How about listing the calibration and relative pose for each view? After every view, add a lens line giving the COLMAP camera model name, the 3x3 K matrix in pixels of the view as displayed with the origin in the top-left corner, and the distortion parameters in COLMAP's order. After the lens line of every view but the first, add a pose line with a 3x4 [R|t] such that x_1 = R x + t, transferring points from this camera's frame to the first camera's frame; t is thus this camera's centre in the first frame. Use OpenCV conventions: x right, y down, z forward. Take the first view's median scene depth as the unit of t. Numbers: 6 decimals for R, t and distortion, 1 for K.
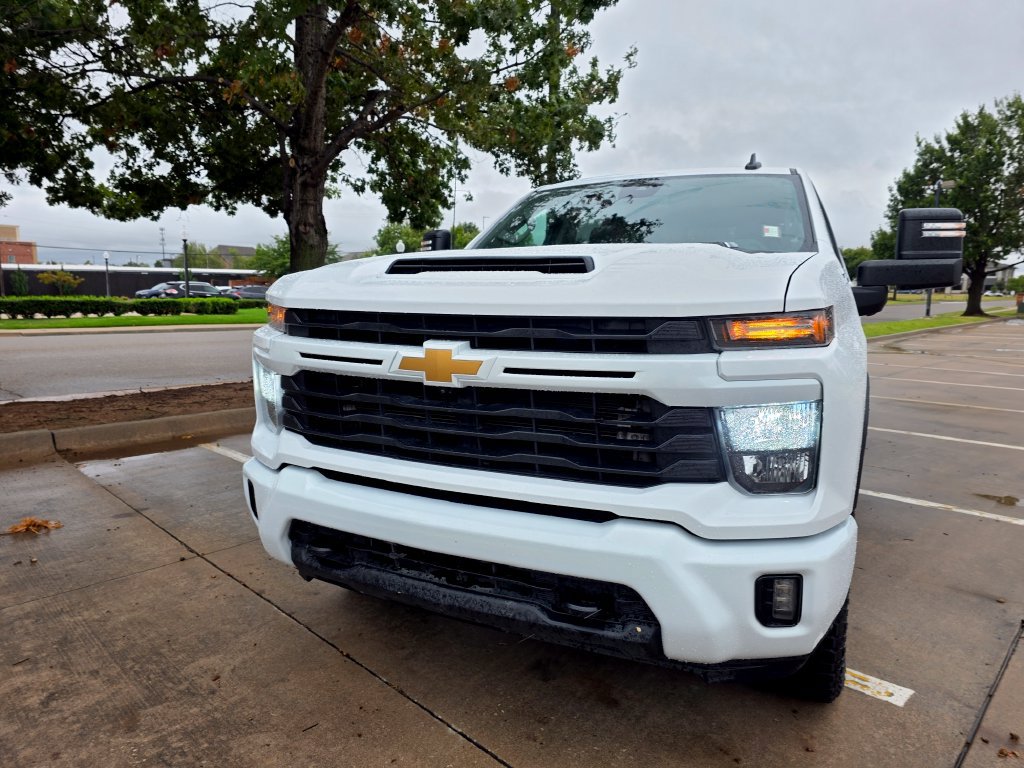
lens RADIAL K [[689.5, 0, 505.8], [0, 689.5, 383.4], [0, 0, 1]] dist [0.051724, -0.045292]
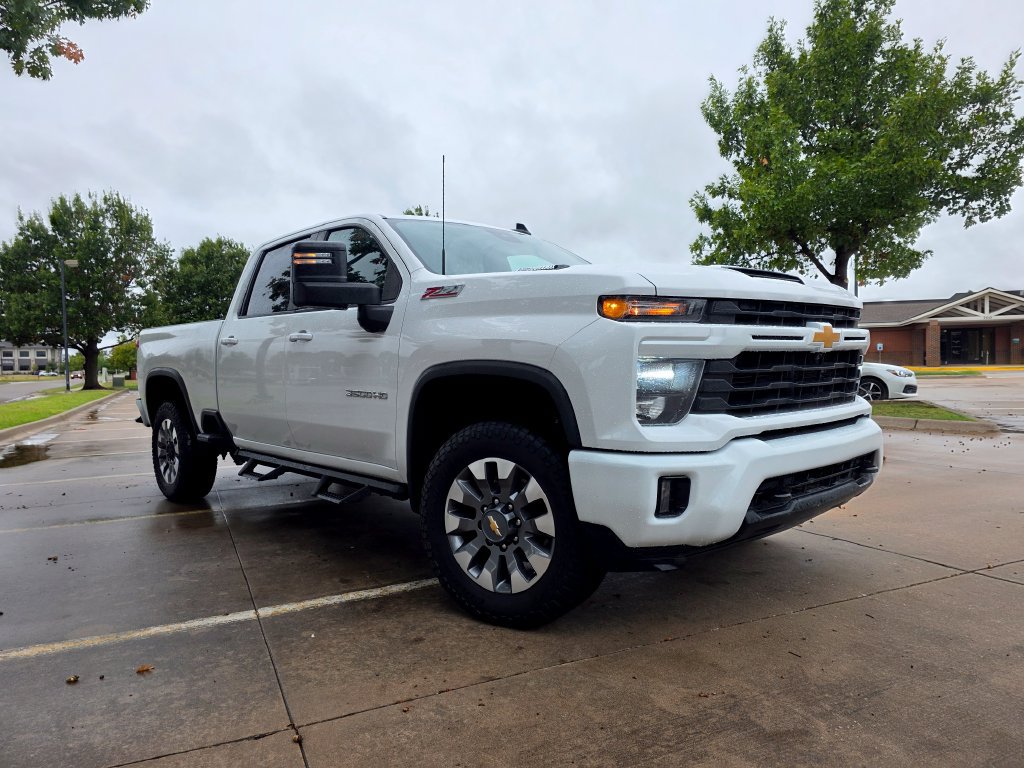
lens RADIAL K [[689.5, 0, 506.1], [0, 689.5, 380.6], [0, 0, 1]] dist [0.051724, -0.045292]
pose [[0.352600, -0.038976, 0.934962, -1.319566], [0.150395, 0.988504, -0.015510, -0.010572], [-0.923610, 0.146082, 0.354408, 0.838443]]
